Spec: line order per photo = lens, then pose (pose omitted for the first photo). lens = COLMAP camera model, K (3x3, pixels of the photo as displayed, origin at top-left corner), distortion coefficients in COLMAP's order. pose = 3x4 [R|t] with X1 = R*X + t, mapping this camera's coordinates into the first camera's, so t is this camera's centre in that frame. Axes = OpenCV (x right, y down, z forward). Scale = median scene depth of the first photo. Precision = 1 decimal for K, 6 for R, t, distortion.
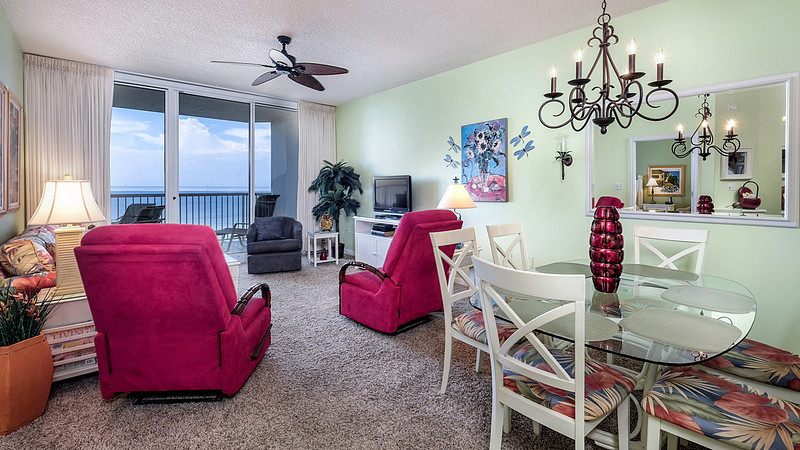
lens RADIAL K [[354.8, 0, 403.1], [0, 354.8, 190.0], [0, 0, 1]] dist [-0.000106, 0.000057]
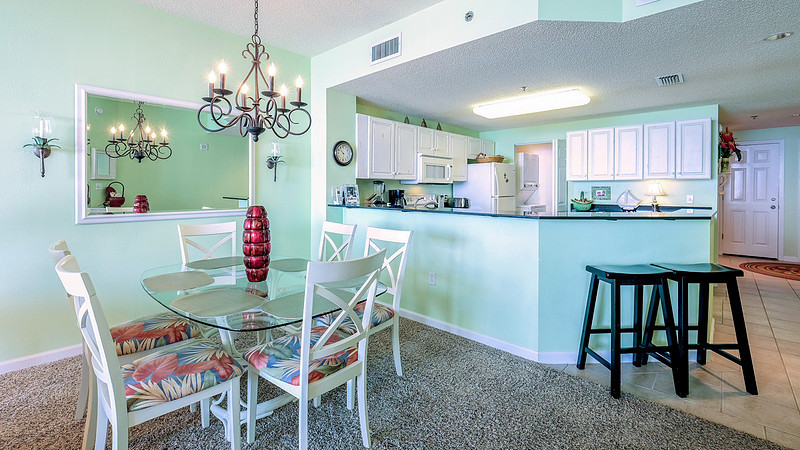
lens RADIAL K [[354.8, 0, 403.1], [0, 354.8, 190.0], [0, 0, 1]] dist [-0.000106, 0.000057]
pose [[-0.108648, -0.005059, 0.994067, -0.230888], [0.004193, 0.999976, 0.005548, -0.002090], [-0.994071, 0.004771, -0.108624, 0.248820]]
